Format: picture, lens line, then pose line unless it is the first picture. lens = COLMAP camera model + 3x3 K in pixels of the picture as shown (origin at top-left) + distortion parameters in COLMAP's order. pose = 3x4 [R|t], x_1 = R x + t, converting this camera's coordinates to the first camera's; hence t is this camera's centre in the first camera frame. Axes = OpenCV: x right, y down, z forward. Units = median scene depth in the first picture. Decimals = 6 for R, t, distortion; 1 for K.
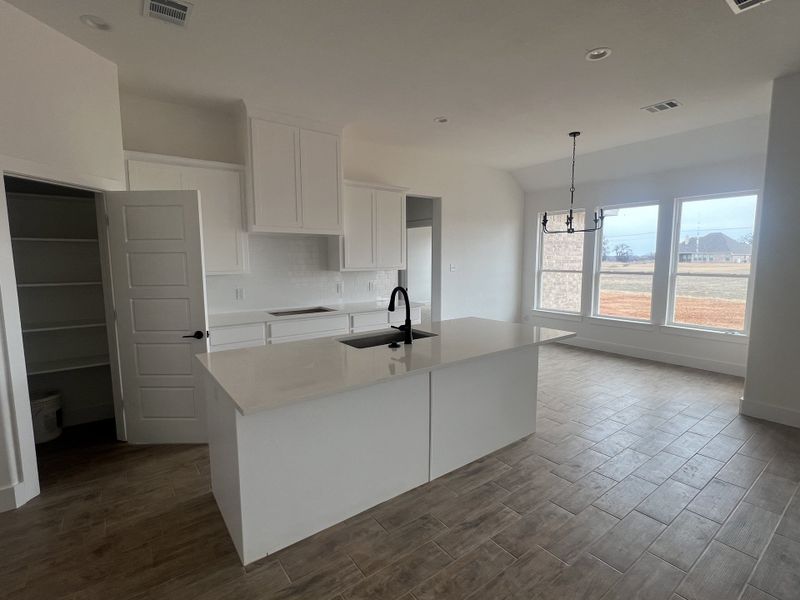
lens RADIAL K [[384.8, 0, 400.0], [0, 384.8, 300.0], [0, 0, 1]] dist [-0.001960, -0.000354]
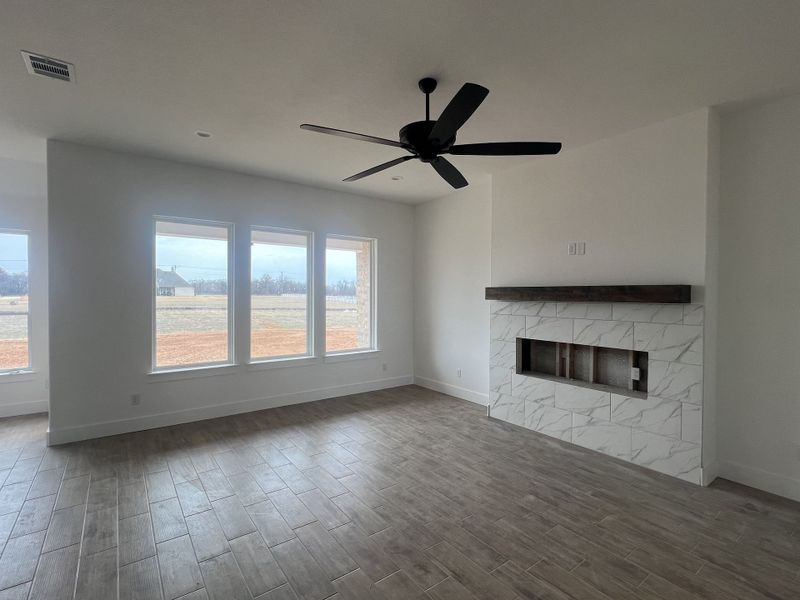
lens RADIAL K [[384.8, 0, 400.0], [0, 384.8, 300.0], [0, 0, 1]] dist [-0.001960, -0.000354]
pose [[0.002566, -0.012898, 0.999914, -0.107226], [0.103101, 0.994592, 0.012564, -0.008296], [-0.994668, 0.103060, 0.003882, 0.011036]]
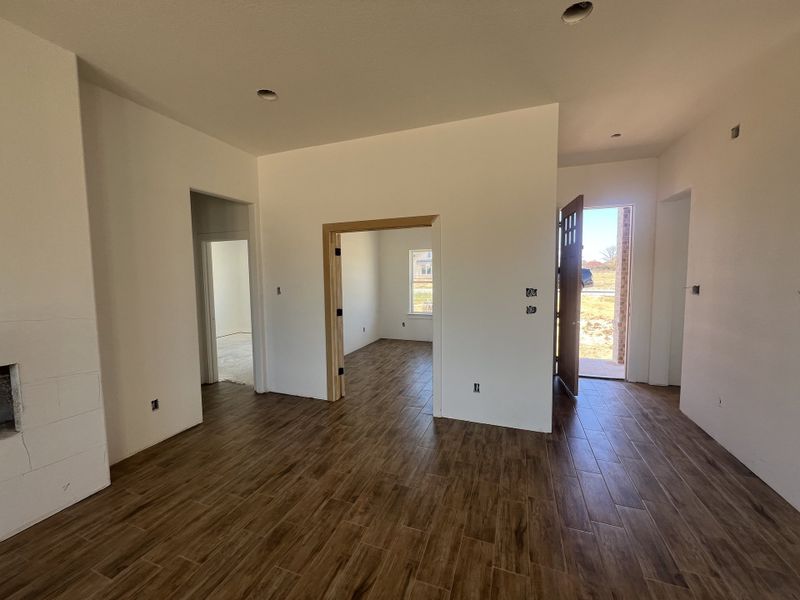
lens RADIAL K [[319.6, 0, 400.0], [0, 319.6, 300.0], [0, 0, 1]] dist [-0.001830, -0.000047]
pose [[-0.840603, 0.052304, -0.539120, 0.412453], [-0.044052, 0.985428, 0.164291, -0.020794], [0.539857, 0.161853, -0.826050, 0.141634]]
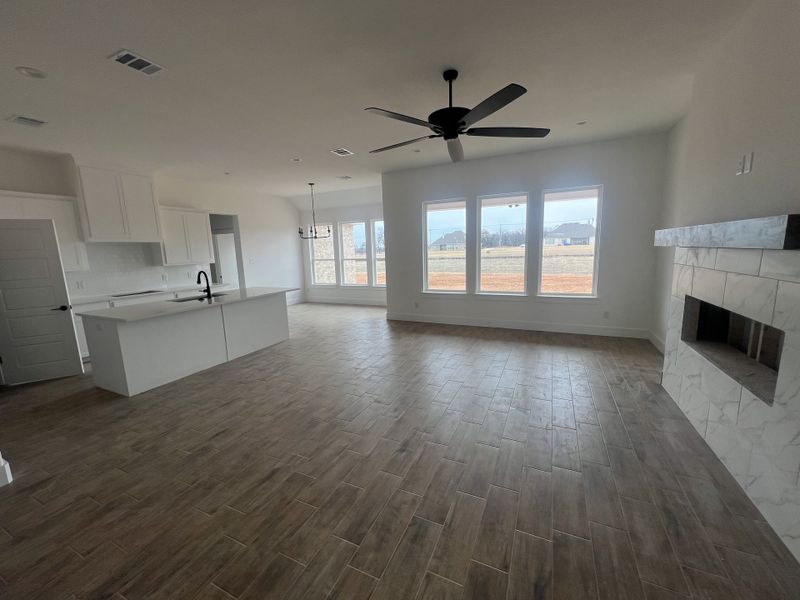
lens RADIAL K [[319.6, 0, 400.0], [0, 319.6, 300.0], [0, 0, 1]] dist [-0.001830, -0.000047]
pose [[0.882385, -0.099245, 0.459942, 0.074654], [0.079313, 0.994888, 0.062514, 0.053872], [-0.463795, -0.018682, 0.885745, -0.544375]]
